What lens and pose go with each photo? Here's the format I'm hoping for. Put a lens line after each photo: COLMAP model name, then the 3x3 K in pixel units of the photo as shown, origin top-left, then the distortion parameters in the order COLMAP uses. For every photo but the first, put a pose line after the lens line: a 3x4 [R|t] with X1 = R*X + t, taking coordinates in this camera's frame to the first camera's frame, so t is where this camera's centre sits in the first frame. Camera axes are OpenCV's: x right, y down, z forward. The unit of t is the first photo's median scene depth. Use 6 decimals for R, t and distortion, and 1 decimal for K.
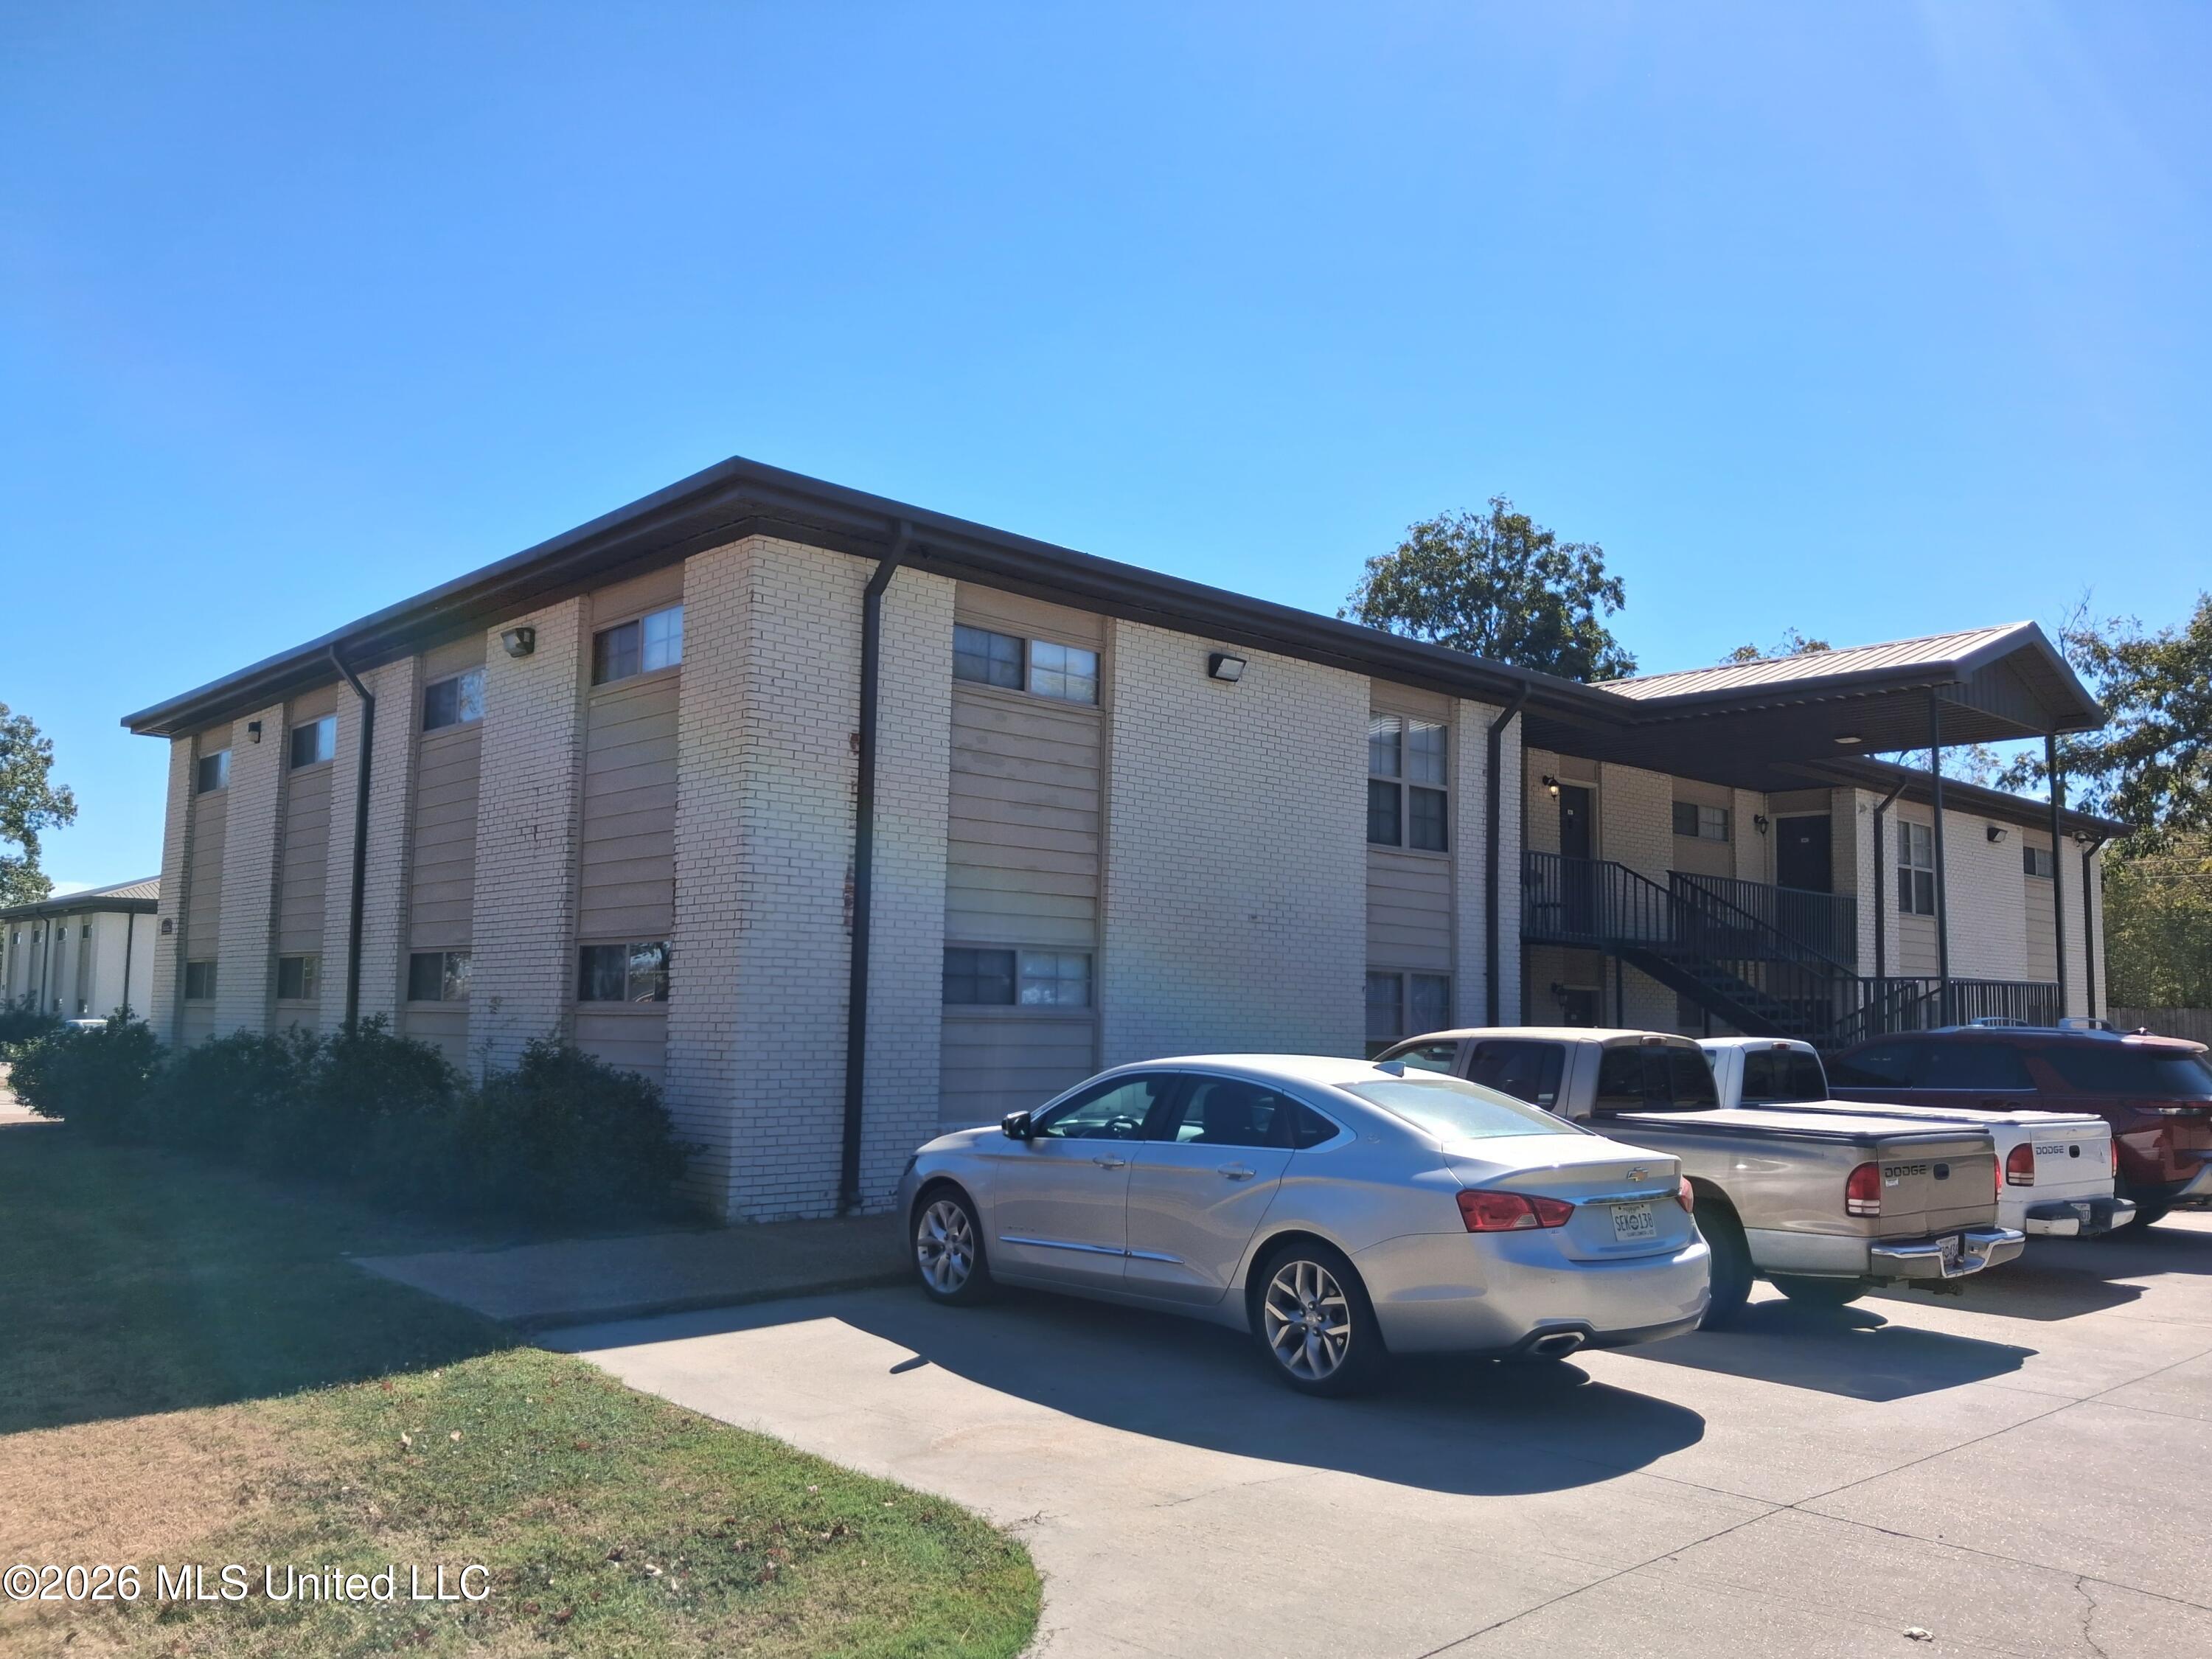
lens RADIAL K [[1694.5, 0, 1099.2], [0, 1694.5, 883.2], [0, 0, 1]] dist [0.121373, -0.236440]
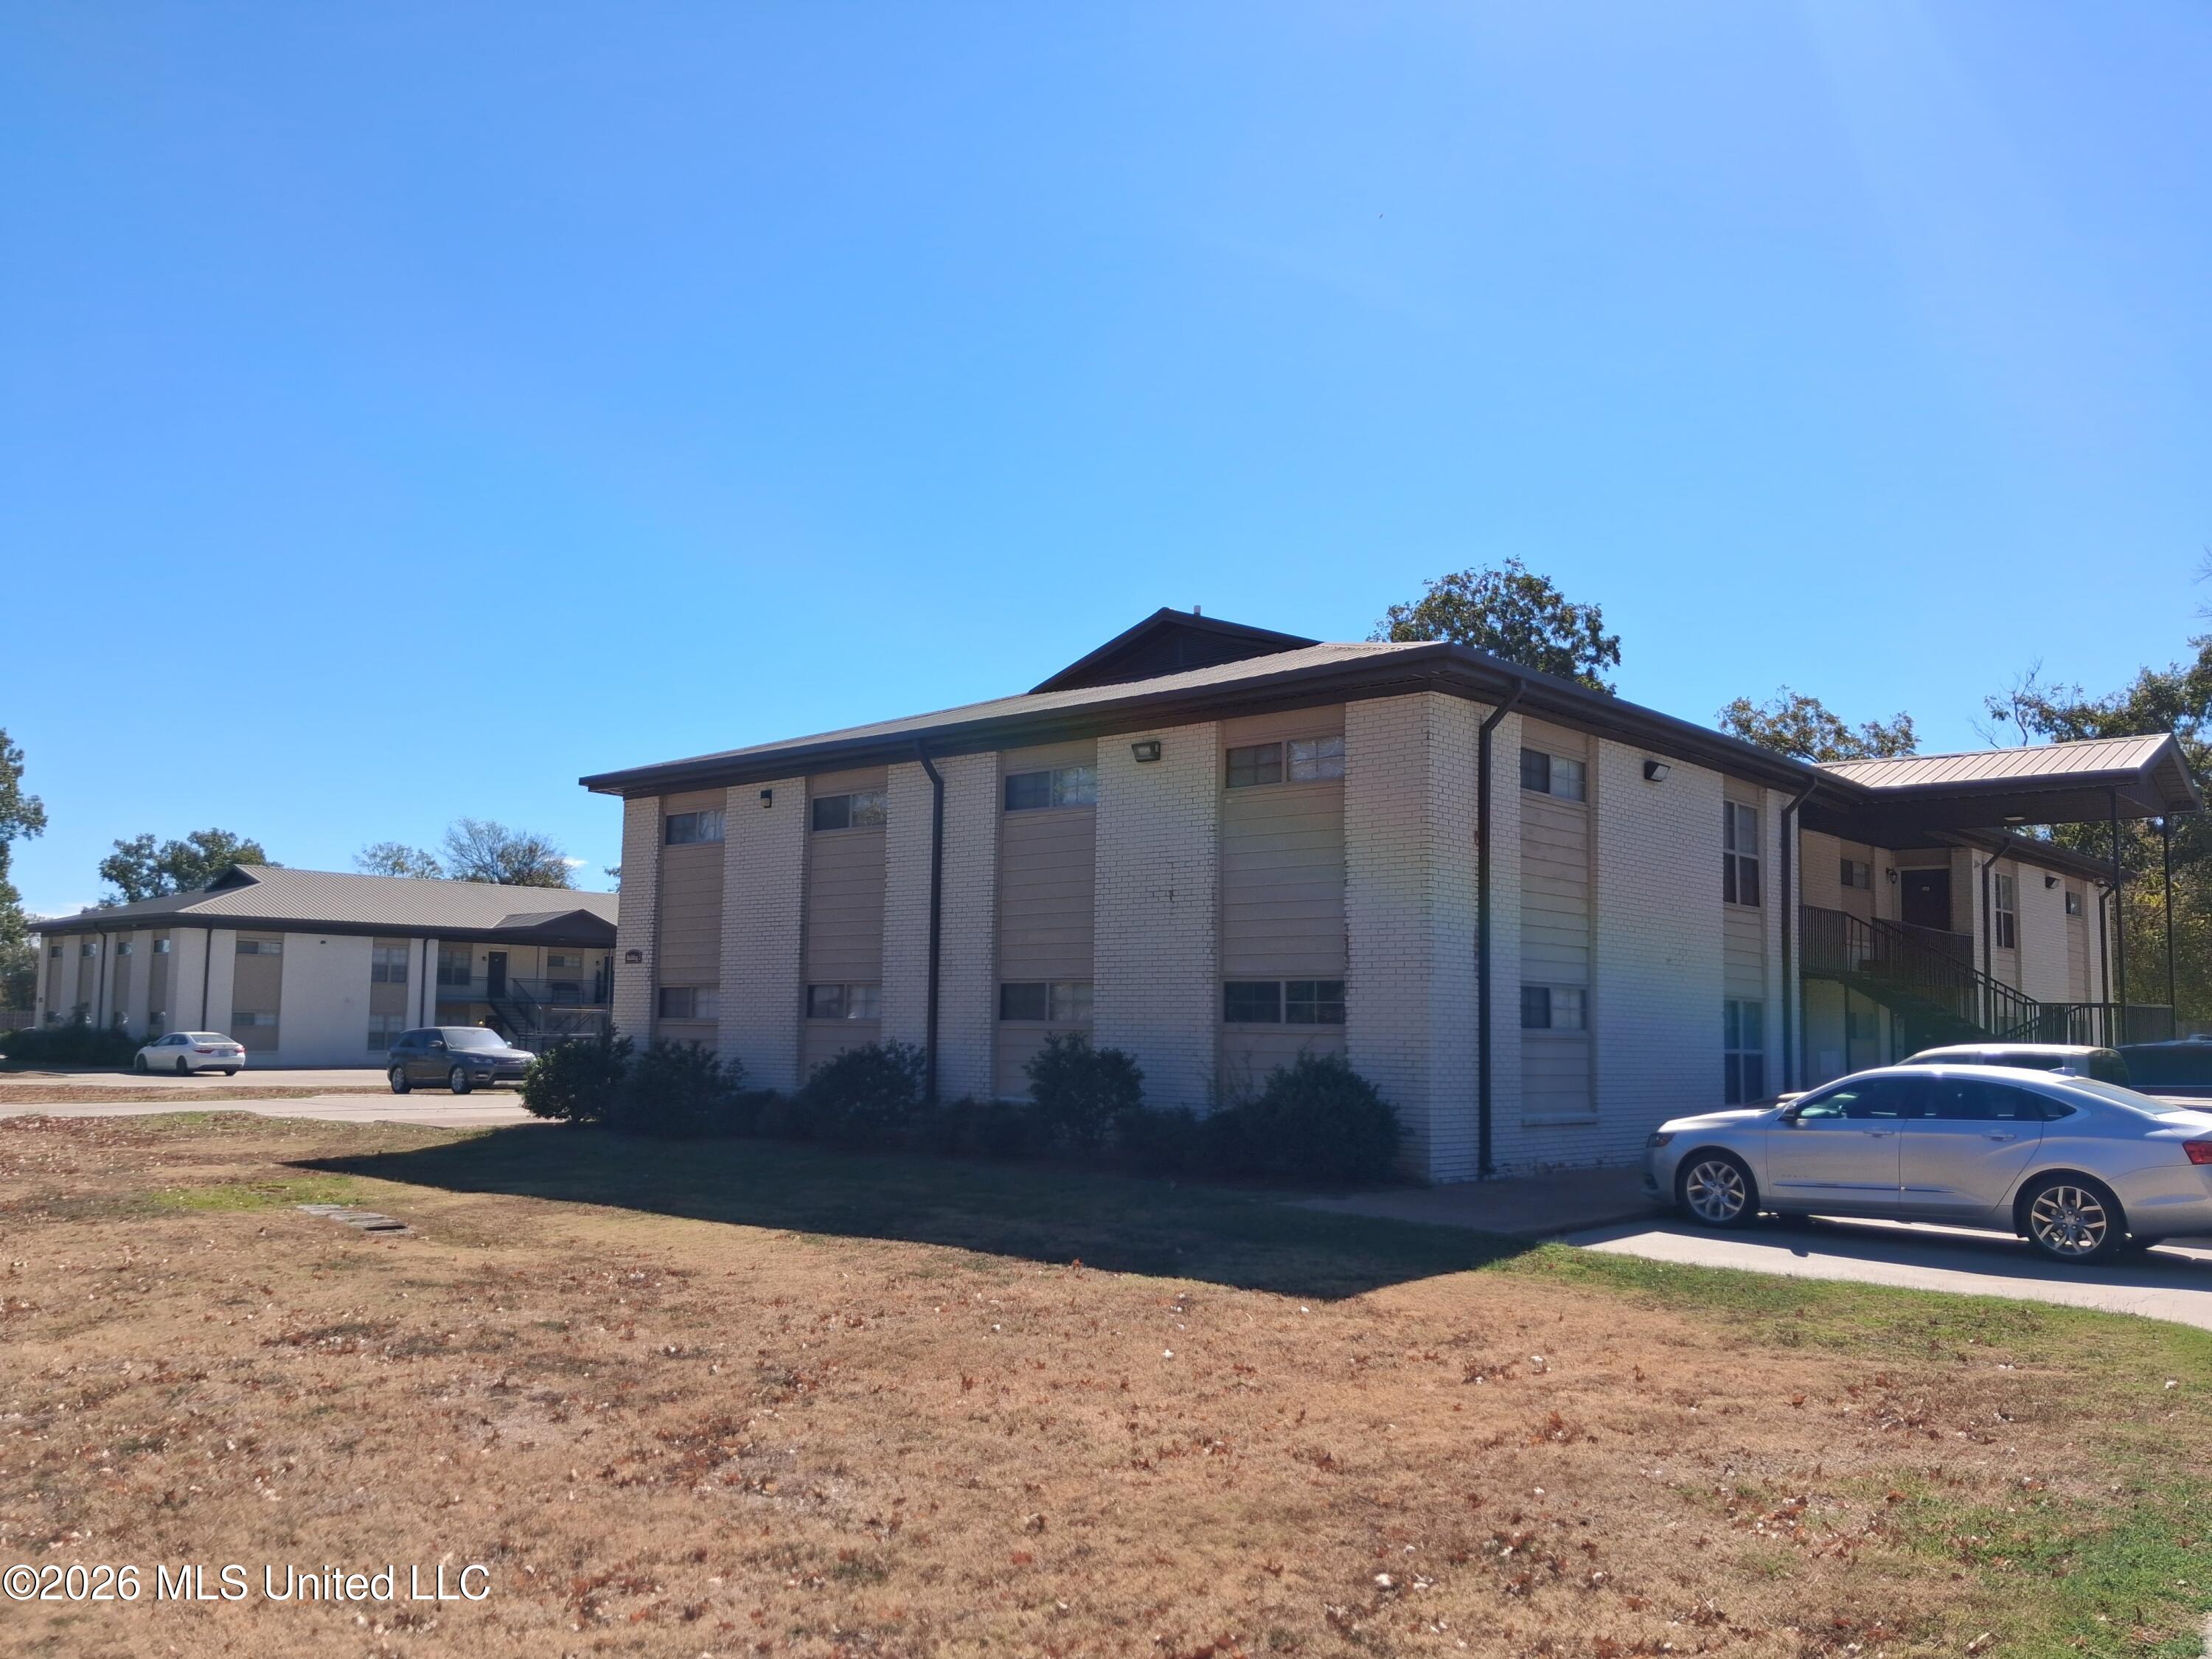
lens RADIAL K [[1694.5, 0, 1099.2], [0, 1694.5, 883.2], [0, 0, 1]] dist [0.121373, -0.236440]
pose [[0.995855, 0.006834, 0.090693, -0.413701], [-0.006358, 0.999964, -0.005536, -0.025964], [-0.090727, 0.004936, 0.995864, -0.252078]]
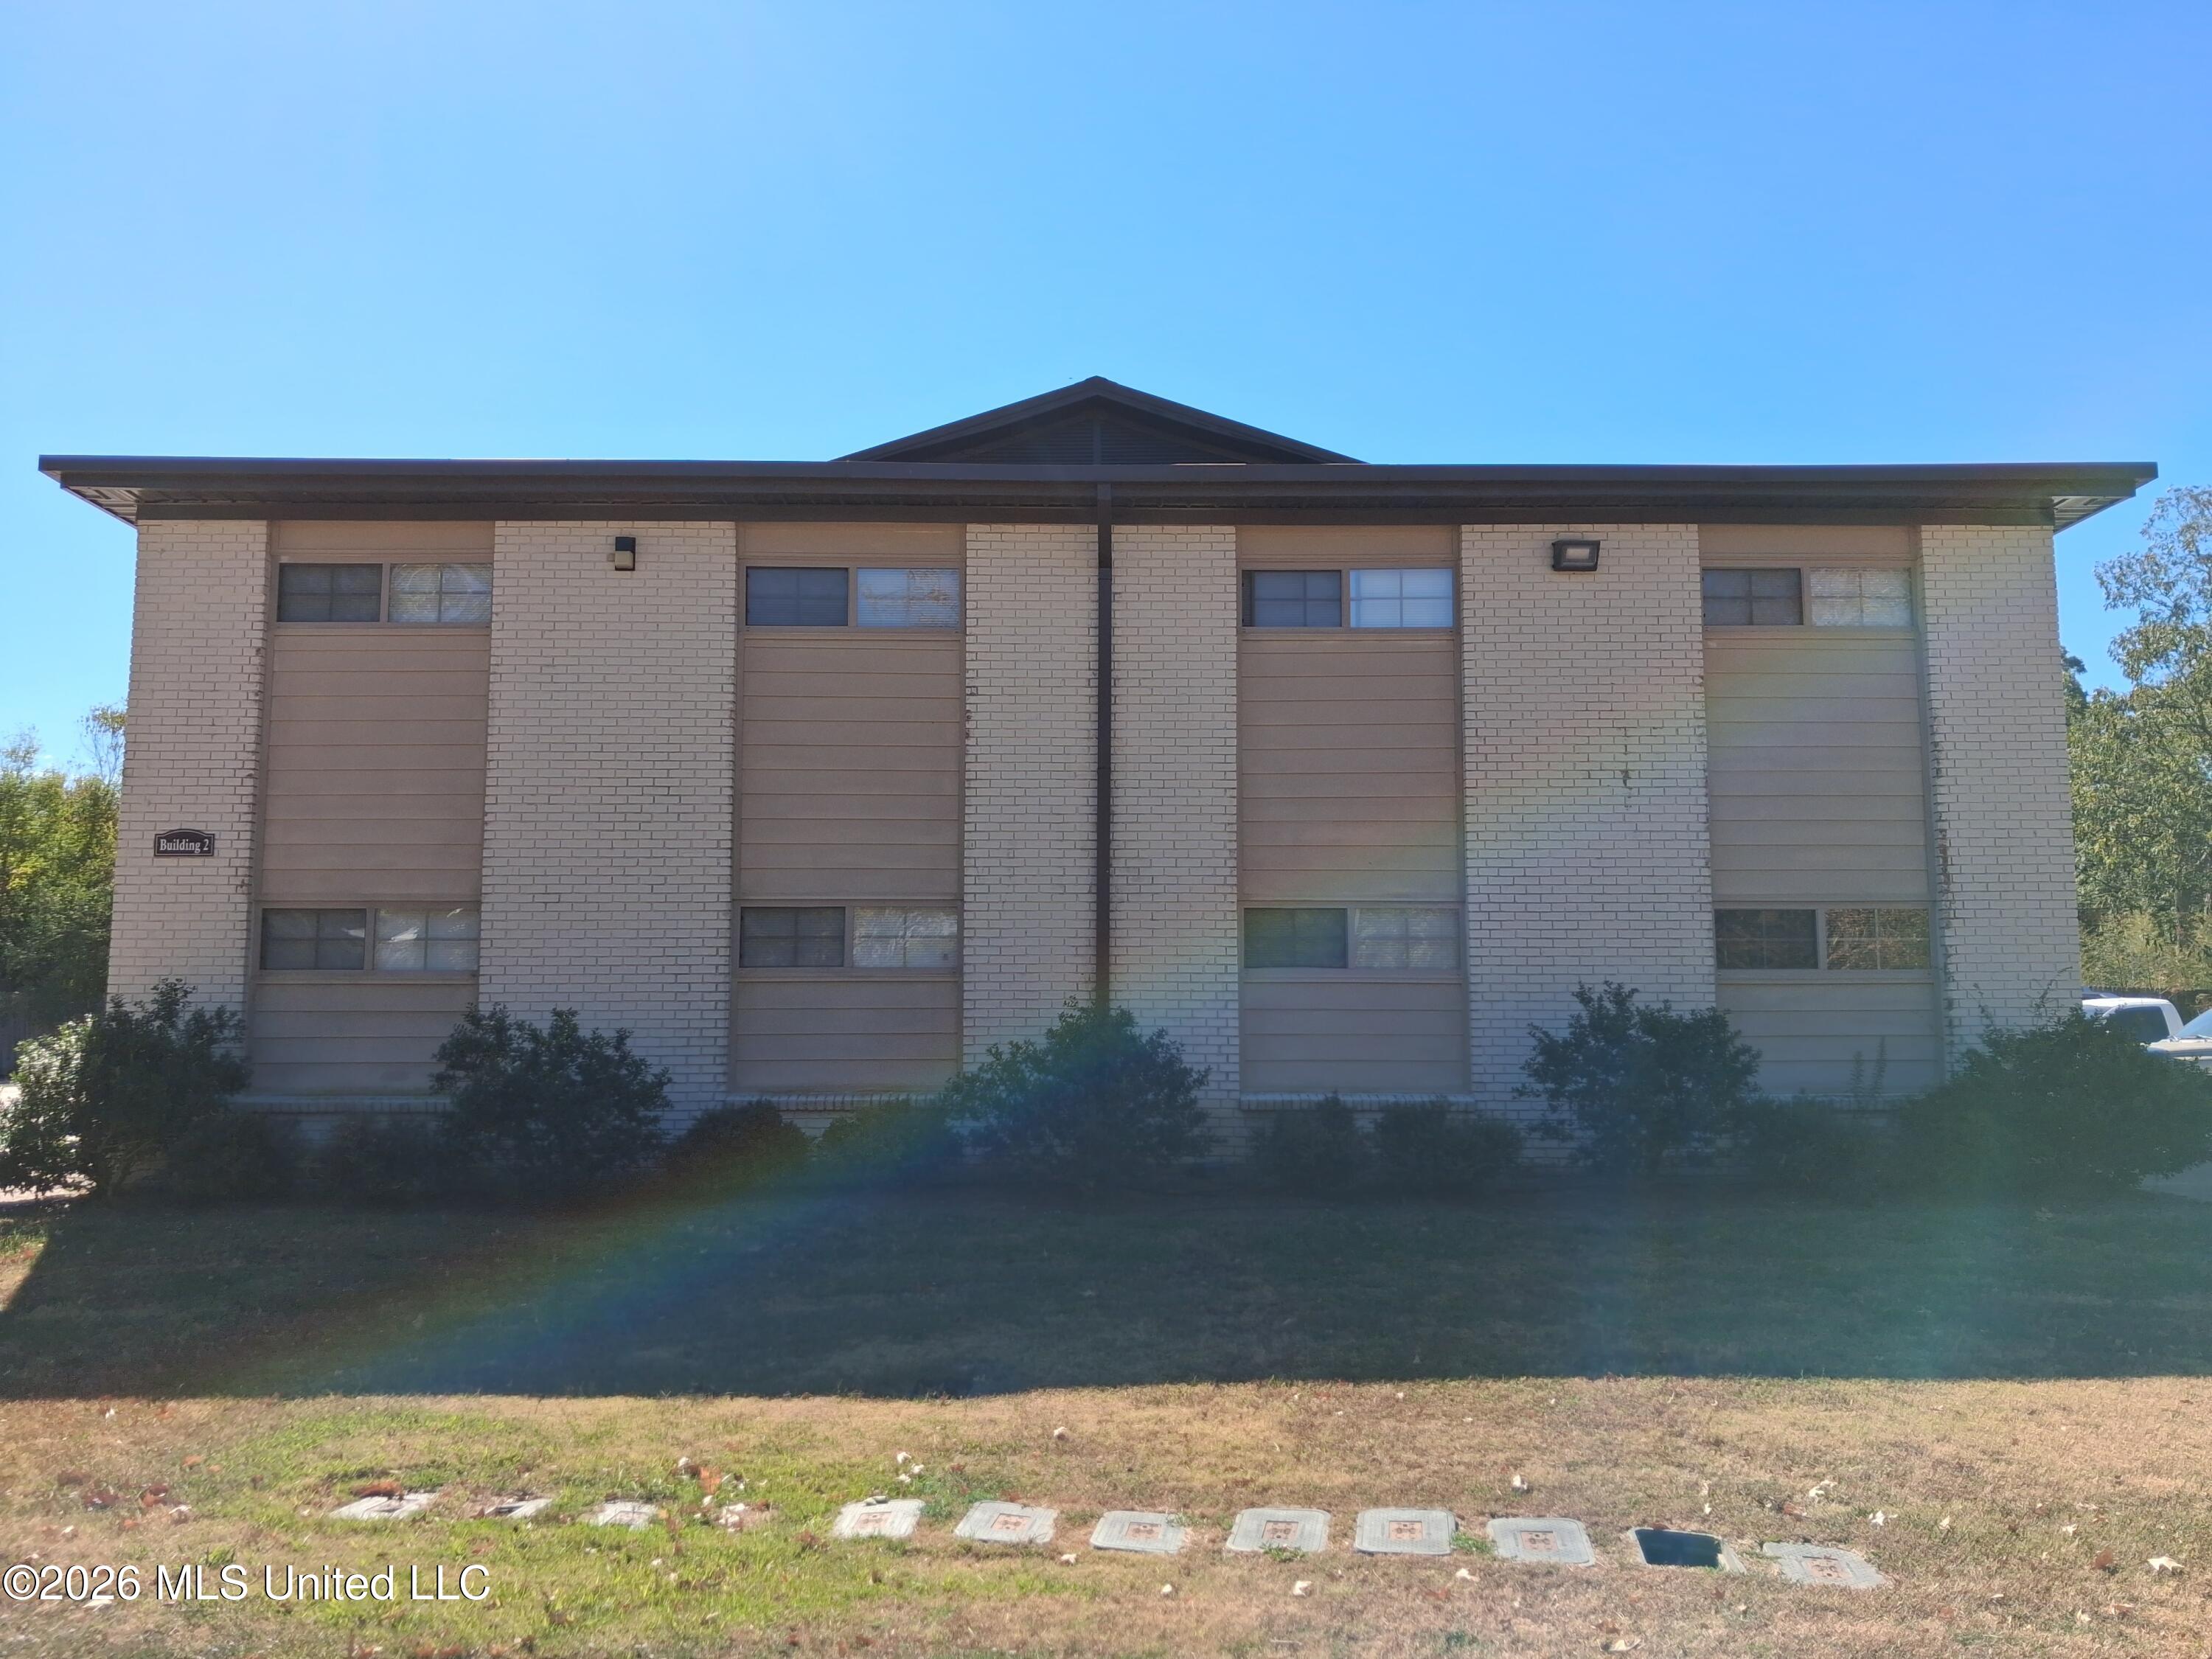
lens RADIAL K [[1958.0, 0, 1106.0], [0, 1958.0, 829.5], [0, 0, 1]] dist [-0.003644, -0.005617]
pose [[0.680015, 0.037815, 0.732222, -1.022963], [-0.047664, 0.998837, -0.007318, 0.013453], [-0.731647, -0.029924, 0.681027, 0.415196]]
